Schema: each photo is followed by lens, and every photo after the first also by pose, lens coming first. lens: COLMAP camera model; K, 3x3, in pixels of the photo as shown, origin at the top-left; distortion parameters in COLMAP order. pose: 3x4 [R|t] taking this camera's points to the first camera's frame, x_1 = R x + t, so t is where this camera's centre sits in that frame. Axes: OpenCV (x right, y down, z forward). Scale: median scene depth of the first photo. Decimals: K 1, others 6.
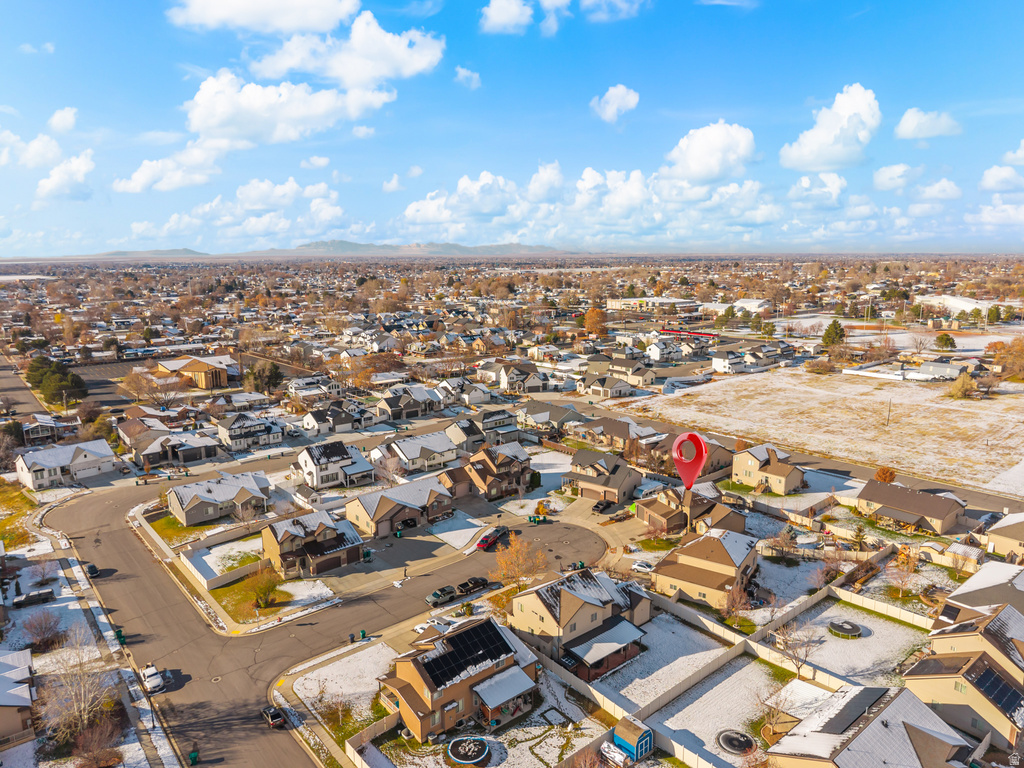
lens RADIAL K [[702.4, 0, 516.6], [0, 702.4, 381.4], [0, 0, 1]] dist [0.019511, 0.000863]
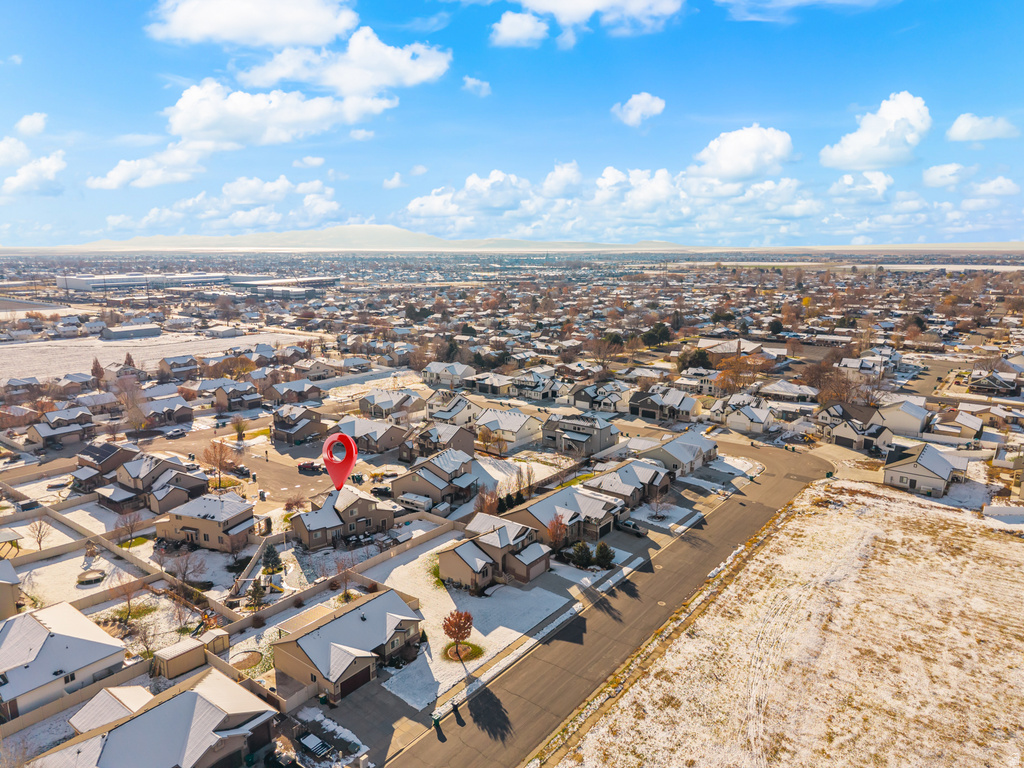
lens RADIAL K [[702.4, 0, 516.6], [0, 702.4, 381.4], [0, 0, 1]] dist [0.019511, 0.000863]
pose [[0.236570, 0.198376, -0.951147, 1.230750], [-0.180736, 0.970834, 0.157530, -0.196757], [0.954657, 0.134639, 0.265524, 1.010946]]
